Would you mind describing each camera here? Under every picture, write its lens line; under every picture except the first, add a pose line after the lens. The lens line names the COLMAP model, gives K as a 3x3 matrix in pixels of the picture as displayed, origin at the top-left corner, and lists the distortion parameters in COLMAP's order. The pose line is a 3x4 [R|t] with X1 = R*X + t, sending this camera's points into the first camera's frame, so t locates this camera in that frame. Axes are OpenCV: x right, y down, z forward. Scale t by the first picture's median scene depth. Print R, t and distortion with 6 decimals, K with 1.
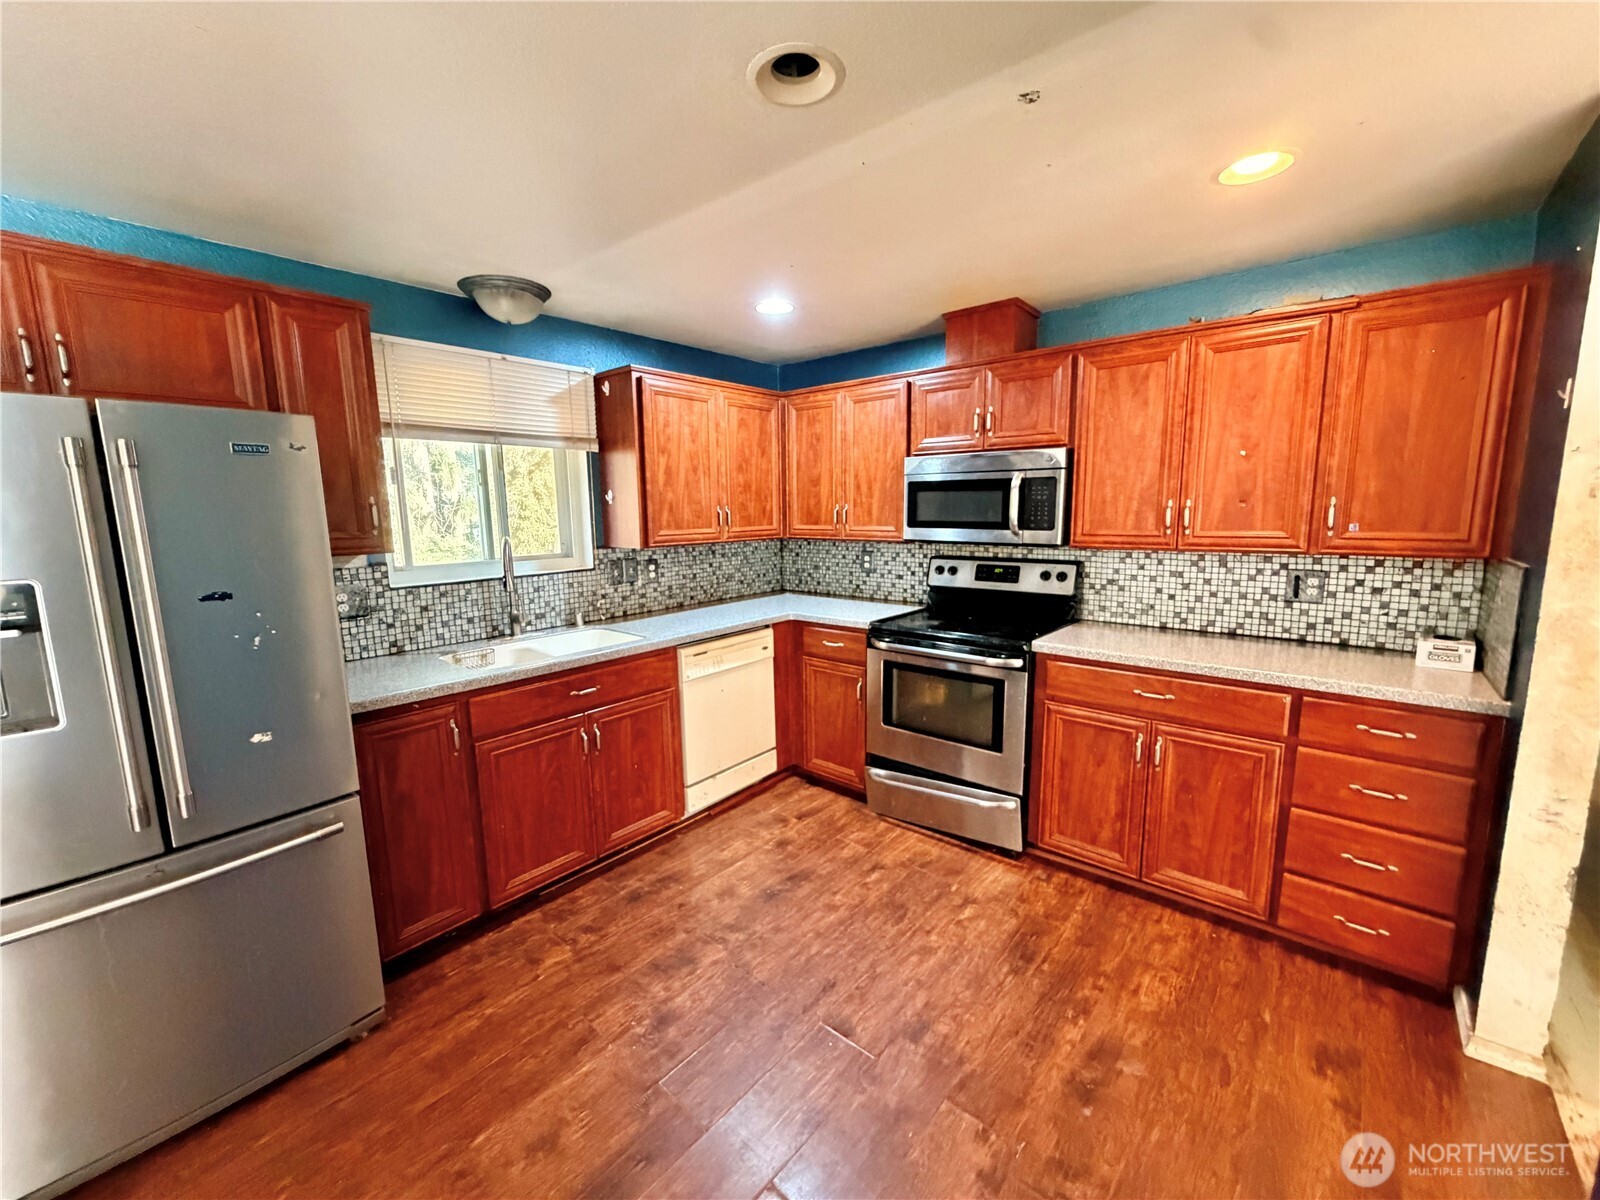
lens RADIAL K [[639.9, 0, 796.4], [0, 639.9, 601.1], [0, 0, 1]] dist [-0.001761, 0.000651]
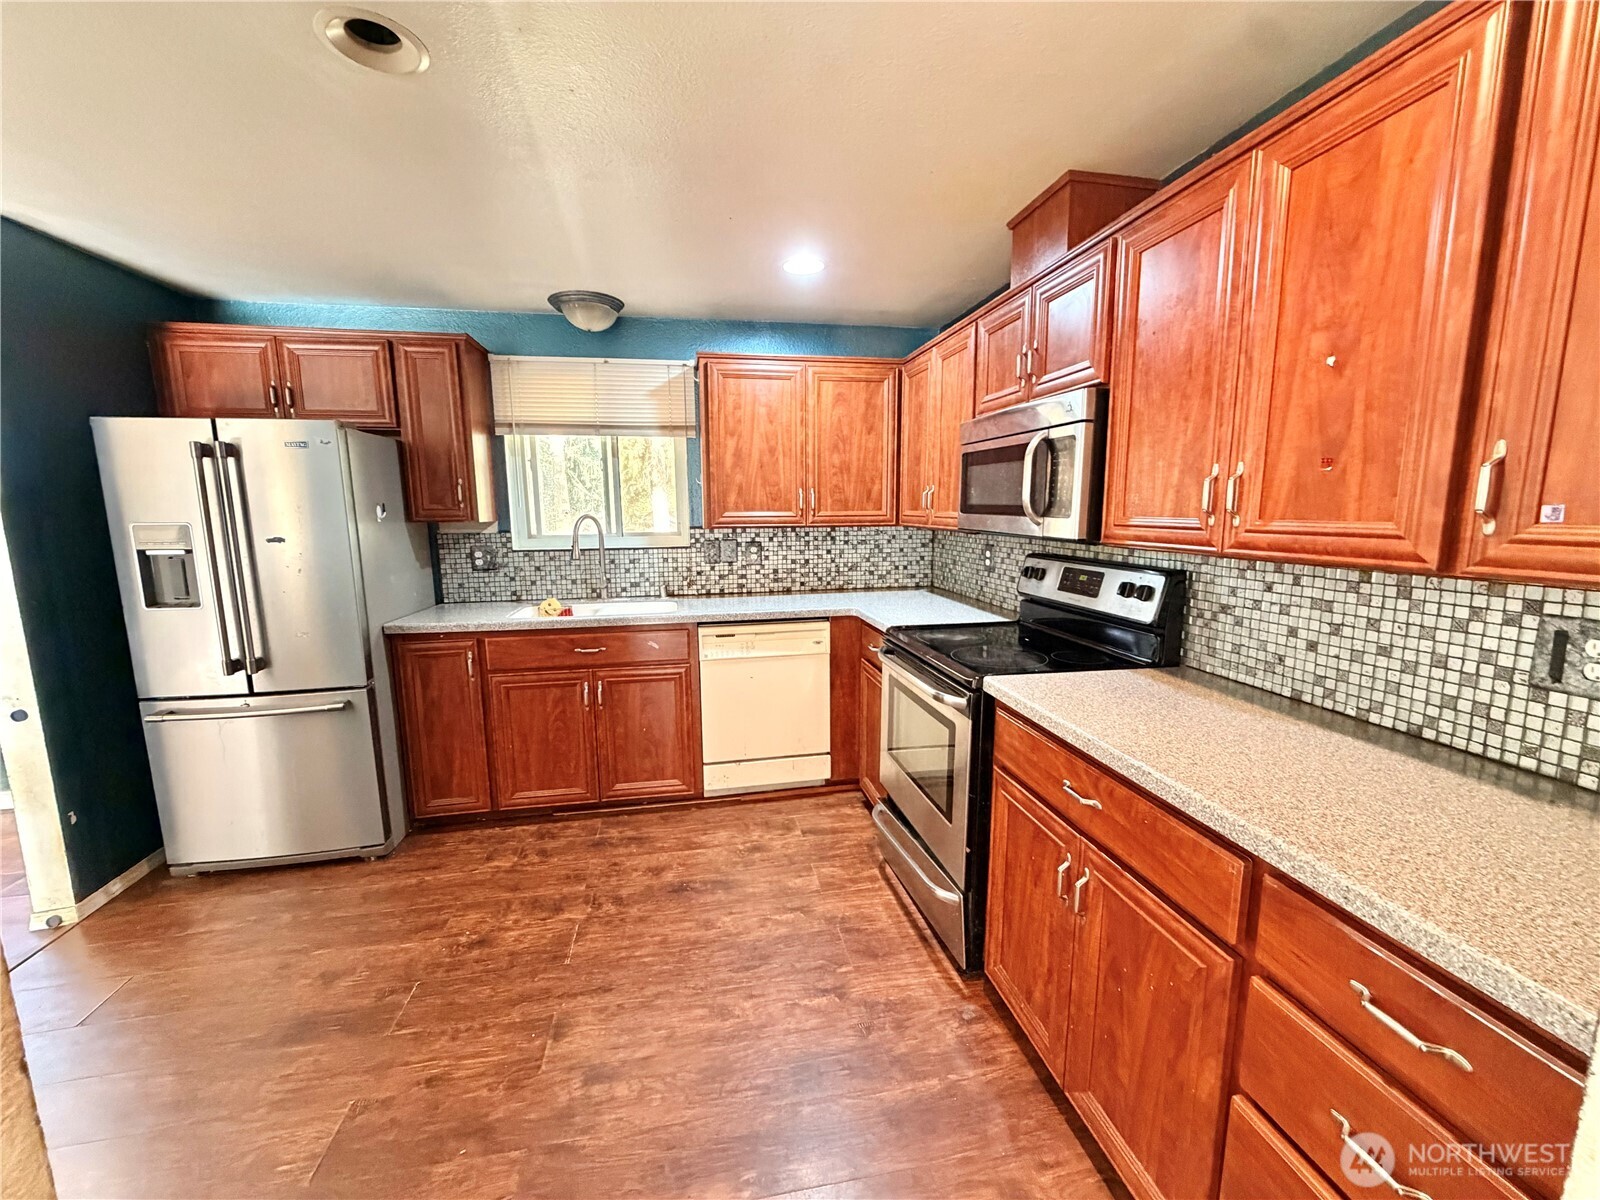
lens RADIAL K [[639.9, 0, 796.7], [0, 639.9, 600.9], [0, 0, 1]] dist [-0.001761, 0.000651]
pose [[0.778273, 0.101294, -0.619702, 0.585562], [-0.096019, 0.994494, 0.041967, -0.025611], [0.620541, 0.026841, 0.783715, 0.308304]]
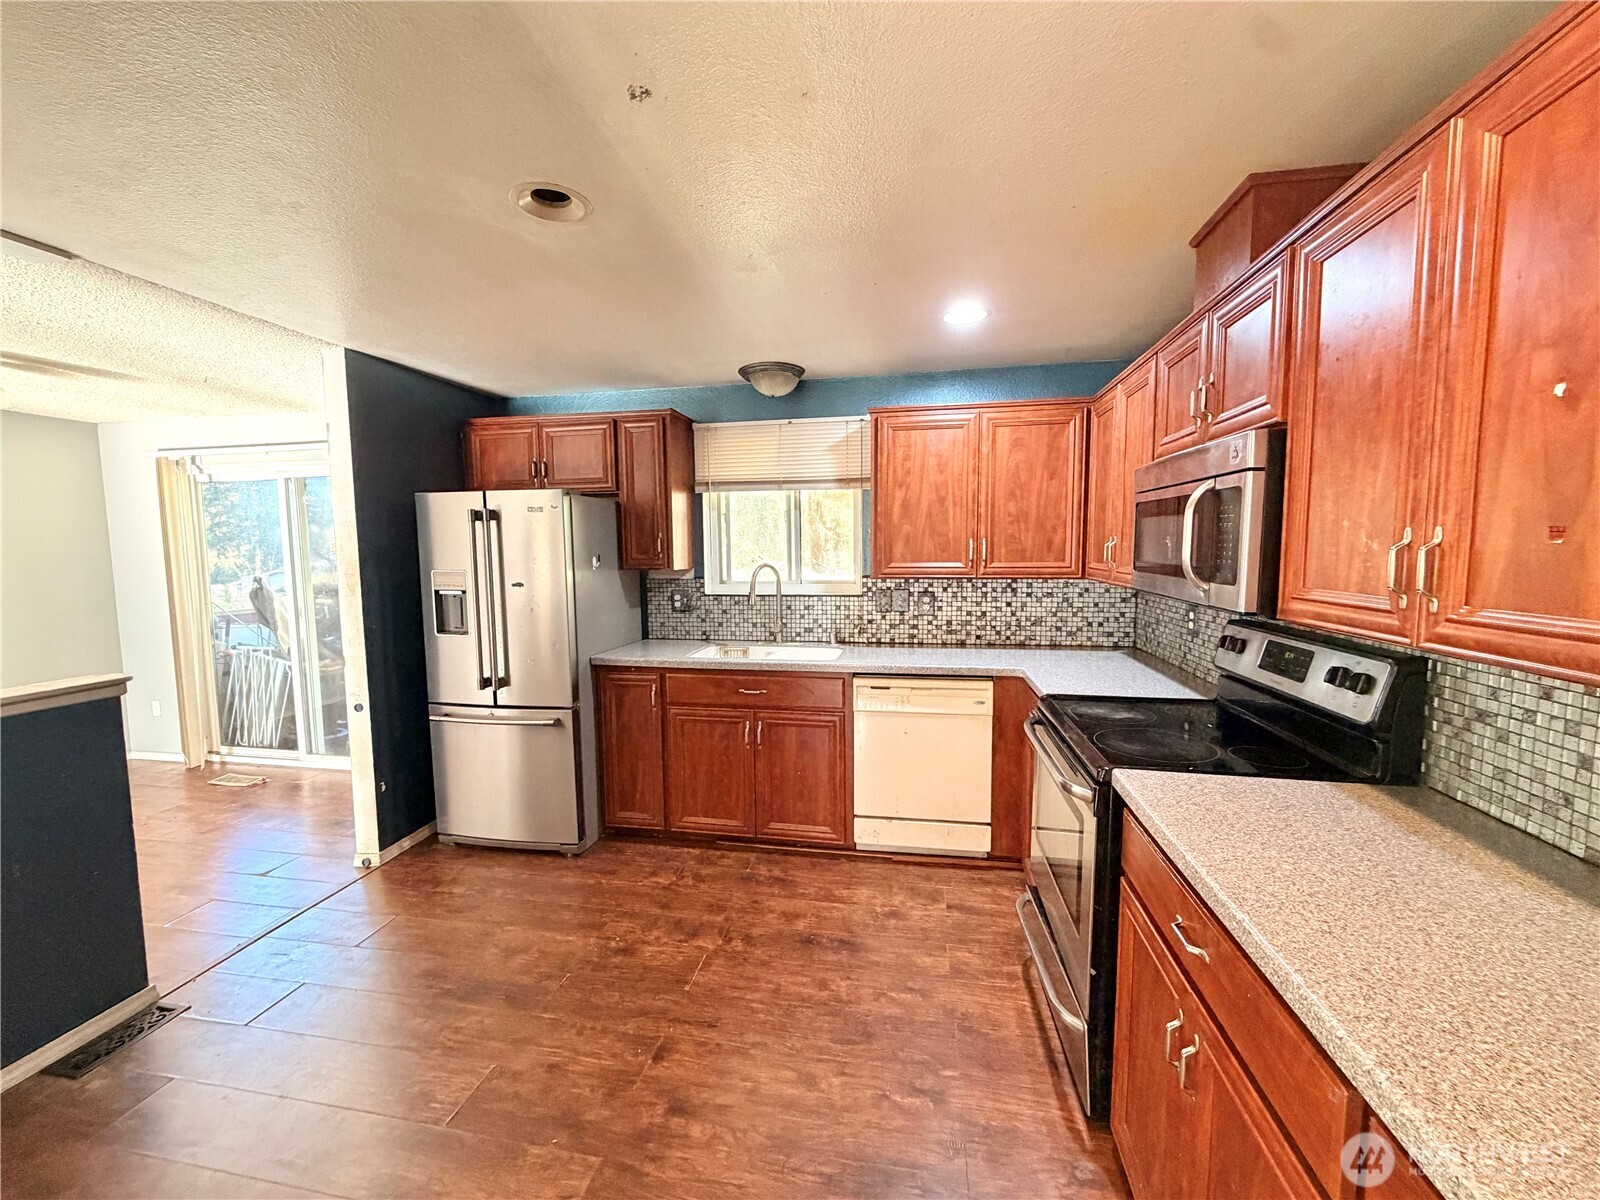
lens RADIAL K [[639.9, 0, 795.1], [0, 639.9, 600.6], [0, 0, 1]] dist [-0.001761, 0.000651]
pose [[0.496867, 0.085424, -0.863612, 0.667621], [-0.126147, 0.991683, 0.025515, -0.063553], [0.858609, 0.096265, 0.503511, 0.405373]]
